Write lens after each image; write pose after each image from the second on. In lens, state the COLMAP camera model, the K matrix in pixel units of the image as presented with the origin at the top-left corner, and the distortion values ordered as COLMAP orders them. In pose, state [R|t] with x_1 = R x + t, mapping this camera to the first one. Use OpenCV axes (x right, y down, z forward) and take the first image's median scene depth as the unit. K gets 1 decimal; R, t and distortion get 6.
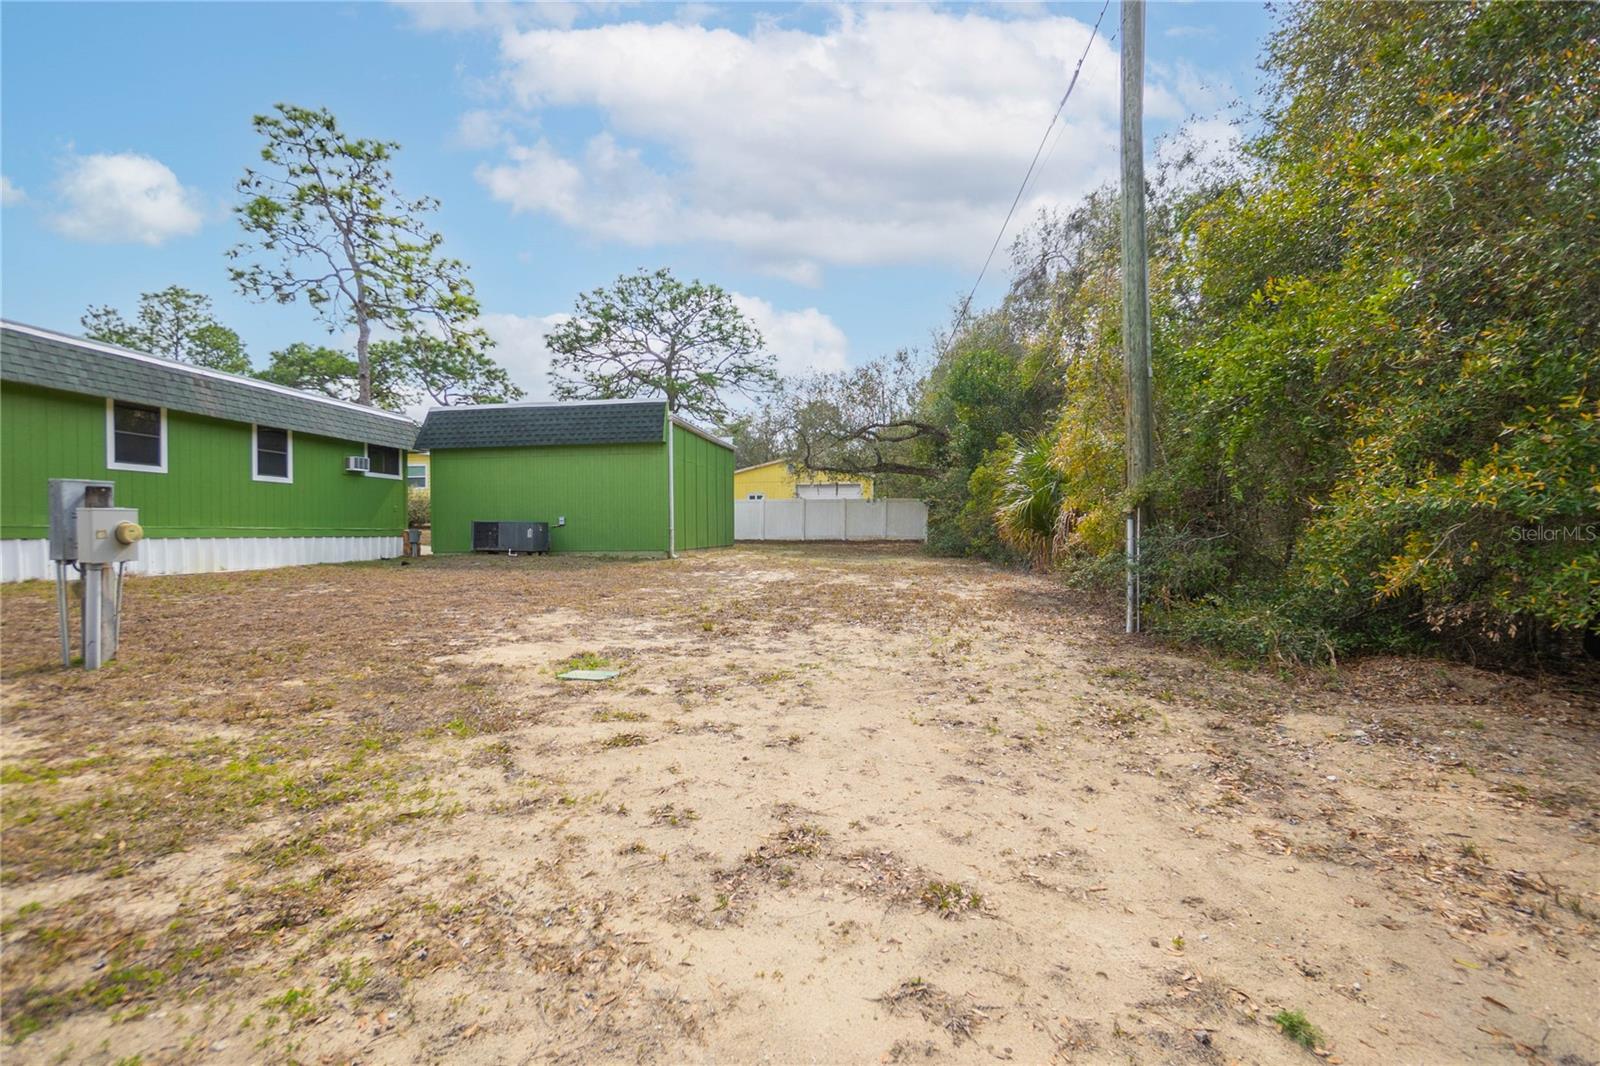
lens RADIAL K [[710.2, 0, 796.0], [0, 710.2, 534.6], [0, 0, 1]] dist [-0.063540, 0.024889]
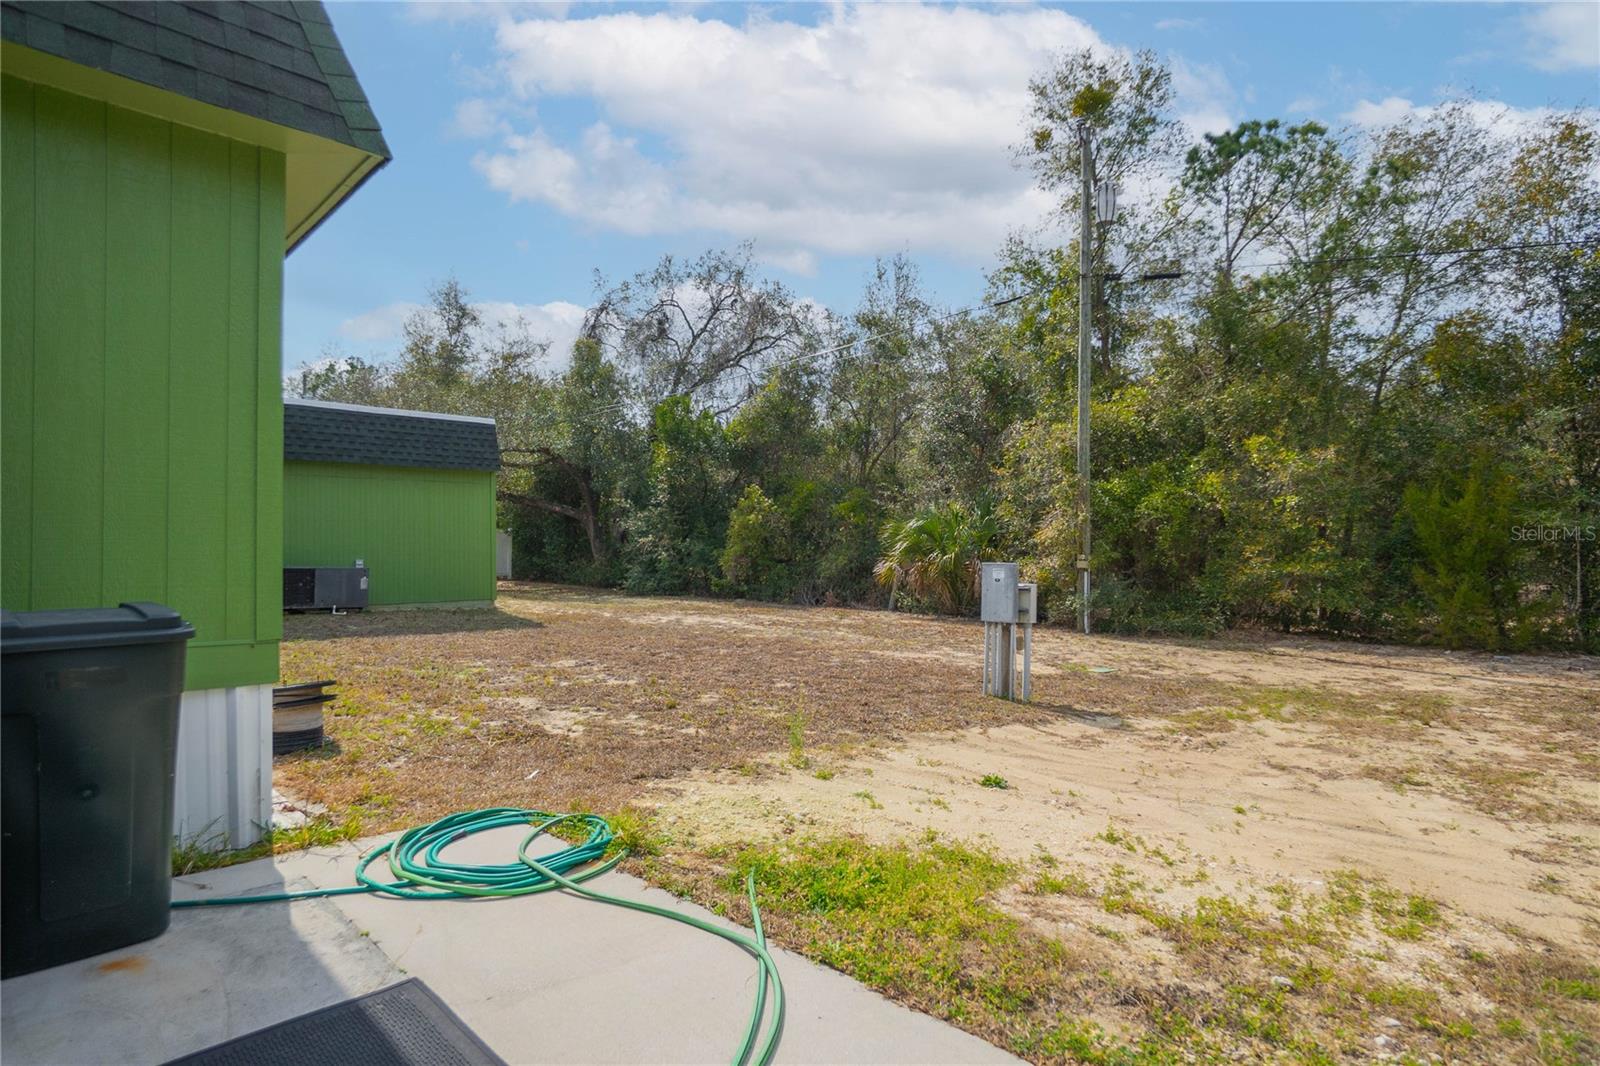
lens RADIAL K [[867.7, 0, 792.7], [0, 867.7, 535.5], [0, 0, 1]] dist [-0.004125, -0.000798]
pose [[0.635249, 0.016951, 0.772122, -0.799100], [0.003618, 0.999683, -0.024923, -0.028218], [-0.772299, 0.018626, 0.634986, 0.064367]]
